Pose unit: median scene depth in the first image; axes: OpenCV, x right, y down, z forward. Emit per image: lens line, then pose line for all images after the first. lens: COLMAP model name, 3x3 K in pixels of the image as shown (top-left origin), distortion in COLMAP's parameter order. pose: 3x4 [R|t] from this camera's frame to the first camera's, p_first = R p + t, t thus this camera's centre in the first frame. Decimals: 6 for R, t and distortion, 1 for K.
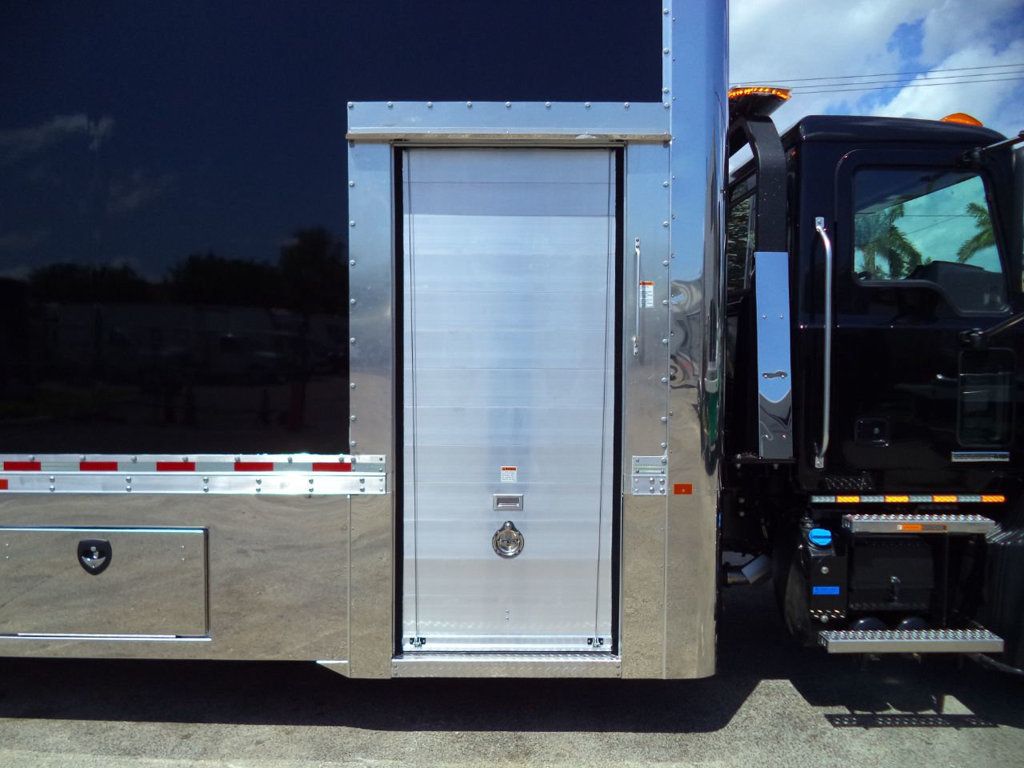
lens RADIAL K [[844.2, 0, 521.5], [0, 844.2, 384.1], [0, 0, 1]] dist [0.005411, 0.006458]
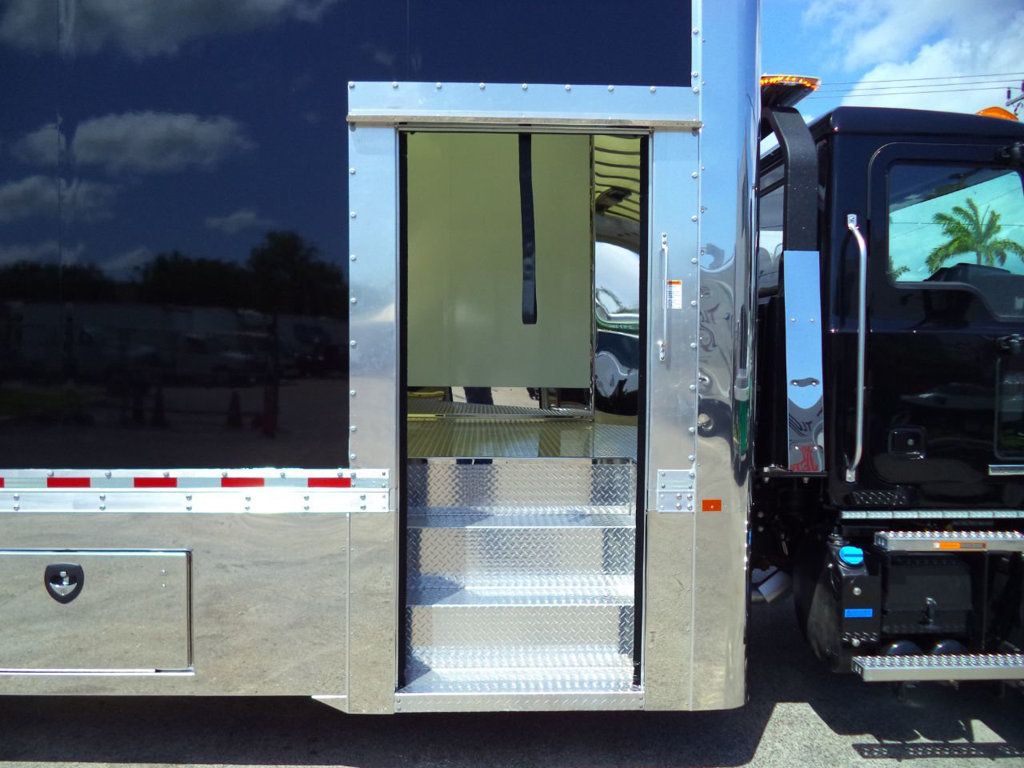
lens RADIAL K [[829.4, 0, 512.0], [0, 829.4, 384.0], [0, 0, 1]] dist [-0.004344, 0.000944]
pose [[0.999411, 0.004045, 0.034081, -0.055607], [-0.003979, 0.999990, -0.002023, -0.005898], [-0.034089, 0.001886, 0.999417, 0.096951]]
